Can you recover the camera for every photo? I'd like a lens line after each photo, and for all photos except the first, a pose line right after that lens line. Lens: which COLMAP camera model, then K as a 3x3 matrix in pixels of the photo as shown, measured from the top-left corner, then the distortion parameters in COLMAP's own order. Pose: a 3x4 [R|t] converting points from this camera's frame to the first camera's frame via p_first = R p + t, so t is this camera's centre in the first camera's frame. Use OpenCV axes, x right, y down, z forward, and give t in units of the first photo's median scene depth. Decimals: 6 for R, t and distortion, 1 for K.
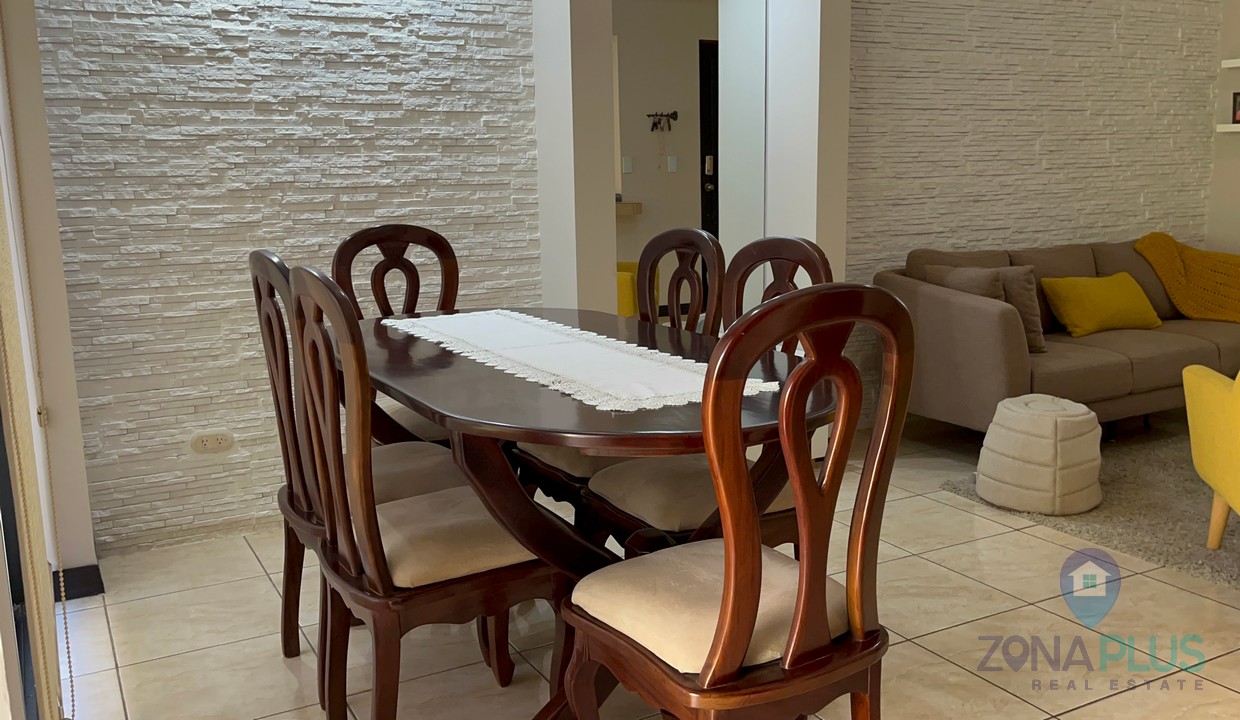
lens RADIAL K [[1080.7, 0, 618.7], [0, 1080.7, 358.6], [0, 0, 1]] dist [0.019354, 0.005965]
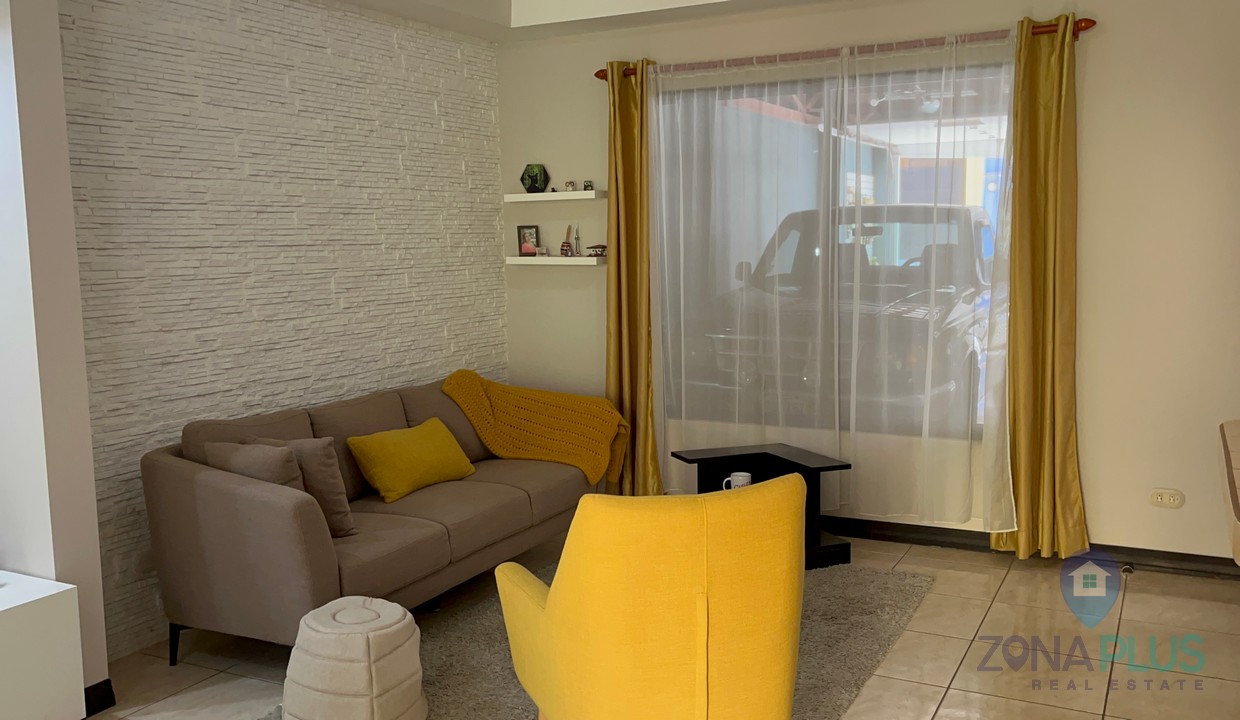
lens RADIAL K [[1080.7, 0, 619.8], [0, 1080.7, 360.6], [0, 0, 1]] dist [0.019354, 0.005965]
pose [[0.829593, -0.060592, 0.555072, 0.085604], [0.099812, 0.994176, -0.040651, -0.075959], [-0.549376, 0.089127, 0.830809, 0.135842]]
